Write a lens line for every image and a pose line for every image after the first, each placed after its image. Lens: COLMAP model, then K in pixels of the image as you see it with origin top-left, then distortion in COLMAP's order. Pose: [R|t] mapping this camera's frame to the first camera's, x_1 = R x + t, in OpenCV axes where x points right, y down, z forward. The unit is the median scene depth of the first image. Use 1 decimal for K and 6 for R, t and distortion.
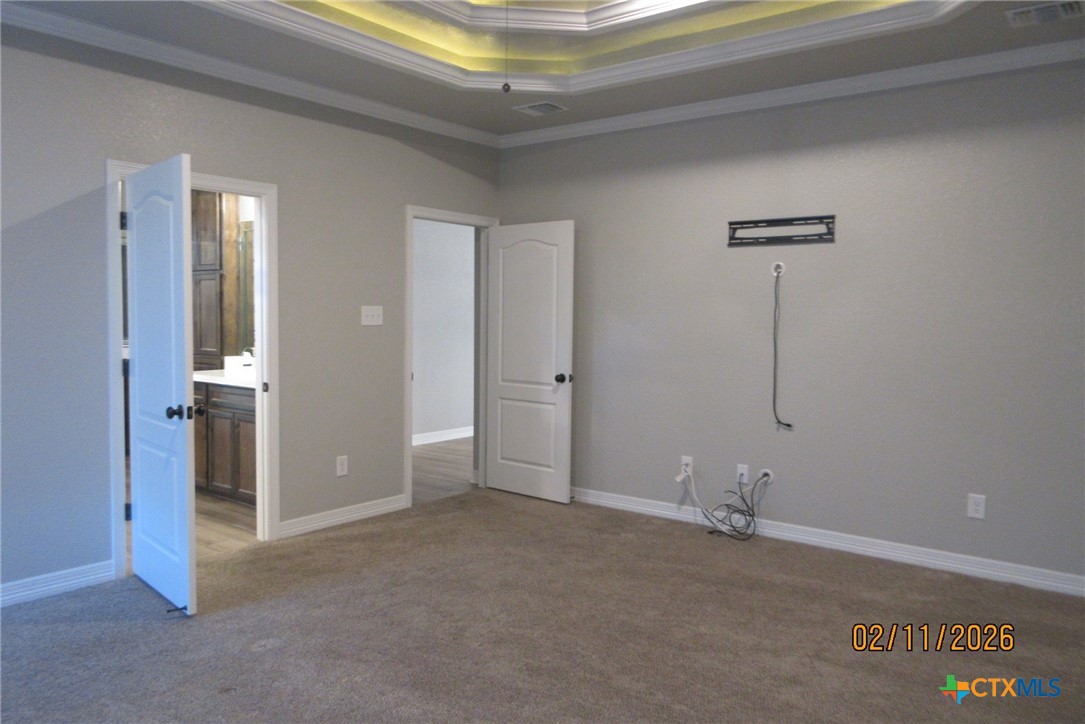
lens RADIAL K [[799.3, 0, 542.5], [0, 799.3, 362.0], [0, 0, 1]] dist [0.000649, 0.001283]
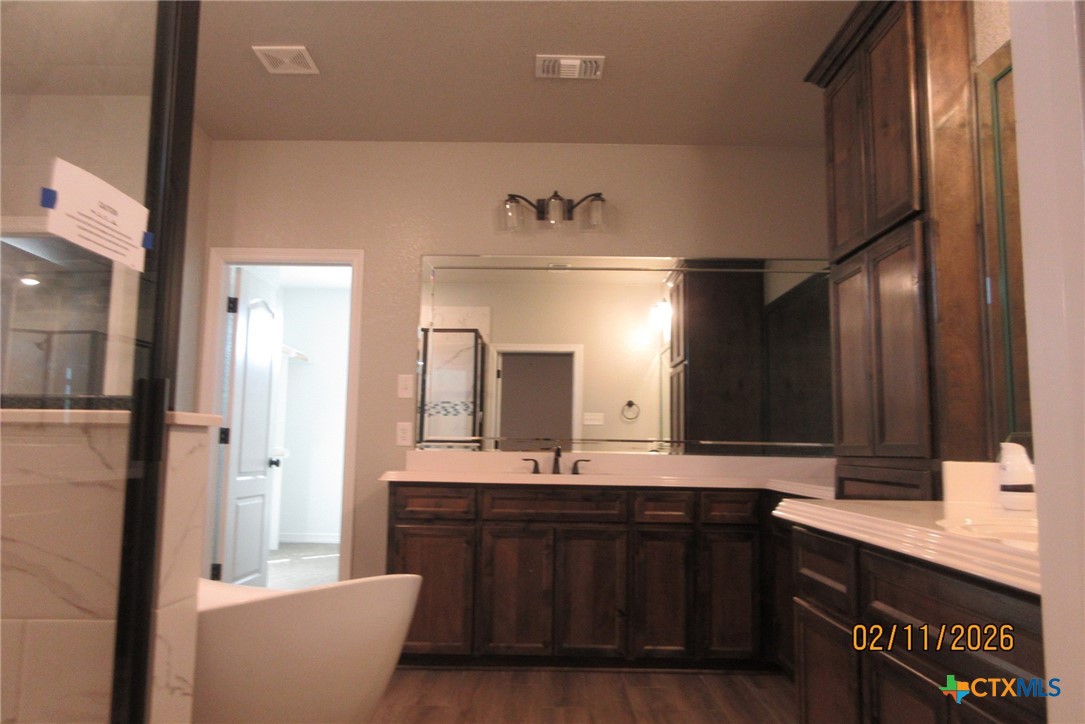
lens RADIAL K [[799.3, 0, 542.5], [0, 799.3, 362.0], [0, 0, 1]] dist [0.000649, 0.001283]
pose [[0.617160, -0.087966, -0.781905, -0.230722], [-0.055224, 0.986438, -0.154565, 0.012806], [0.784897, 0.138571, 0.603932, 0.646432]]
